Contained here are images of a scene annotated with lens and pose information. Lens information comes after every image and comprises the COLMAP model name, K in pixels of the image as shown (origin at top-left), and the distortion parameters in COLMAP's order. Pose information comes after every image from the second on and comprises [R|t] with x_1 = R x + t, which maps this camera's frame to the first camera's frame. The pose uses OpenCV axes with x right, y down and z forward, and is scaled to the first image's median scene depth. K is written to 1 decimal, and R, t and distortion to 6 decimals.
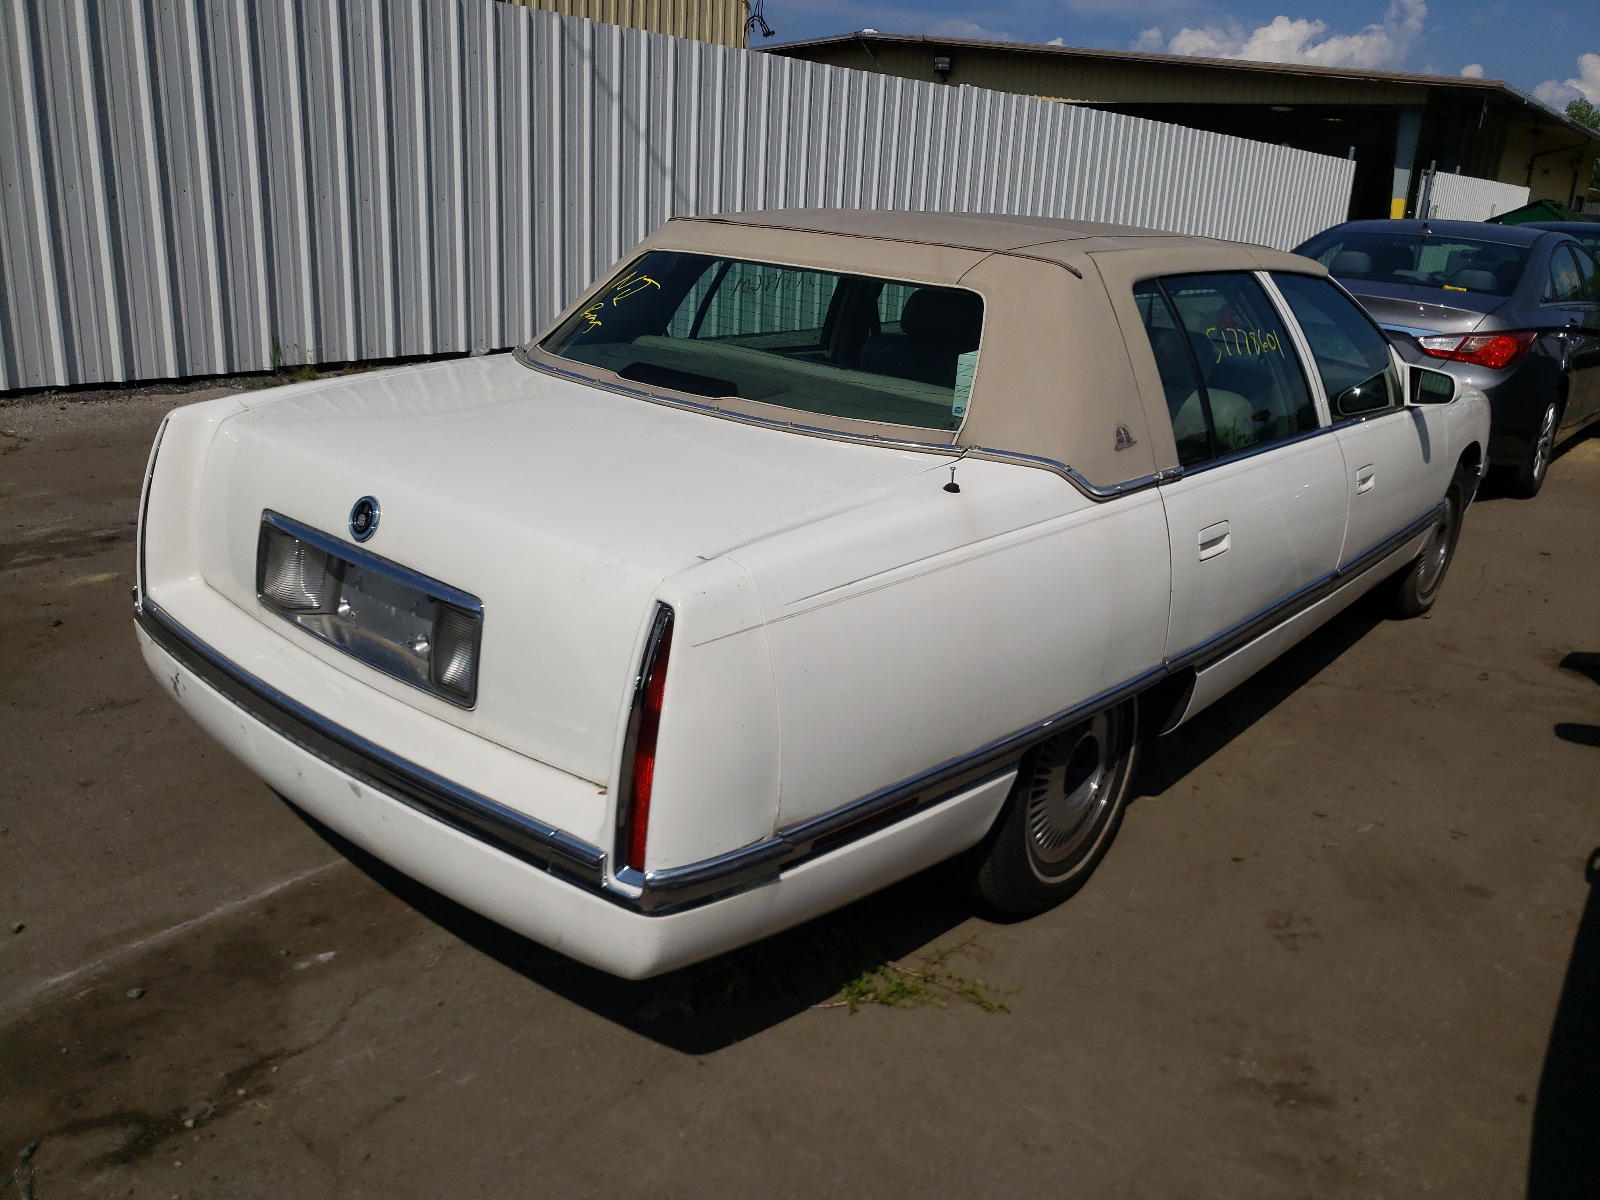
lens RADIAL K [[1303.1, 0, 800.0], [0, 1303.1, 600.0], [0, 0, 1]] dist [0.001769, 0.000413]
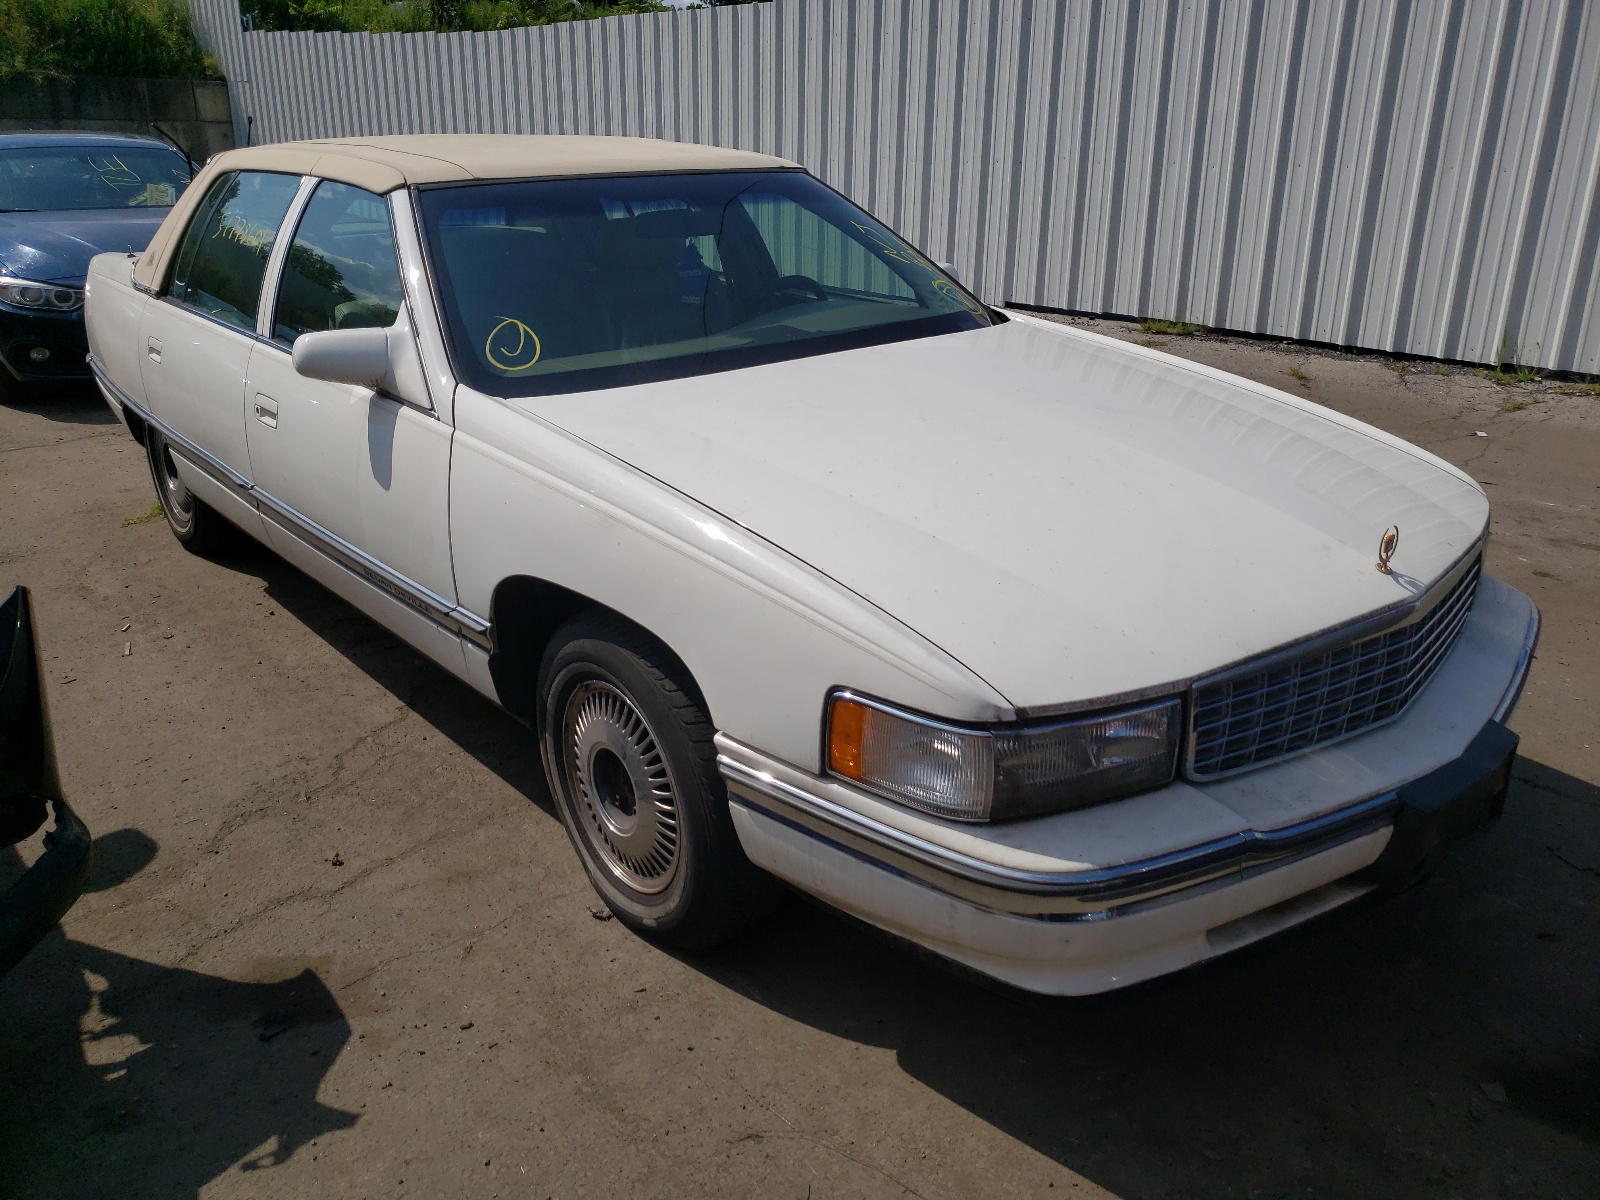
lens RADIAL K [[1303.1, 0, 800.0], [0, 1303.1, 600.0], [0, 0, 1]] dist [0.001769, 0.000413]
pose [[-0.215722, 0.285827, -0.933685, 0.898730], [-0.316200, 0.884228, 0.343743, -0.292346], [0.923841, 0.369384, -0.100369, 1.076597]]
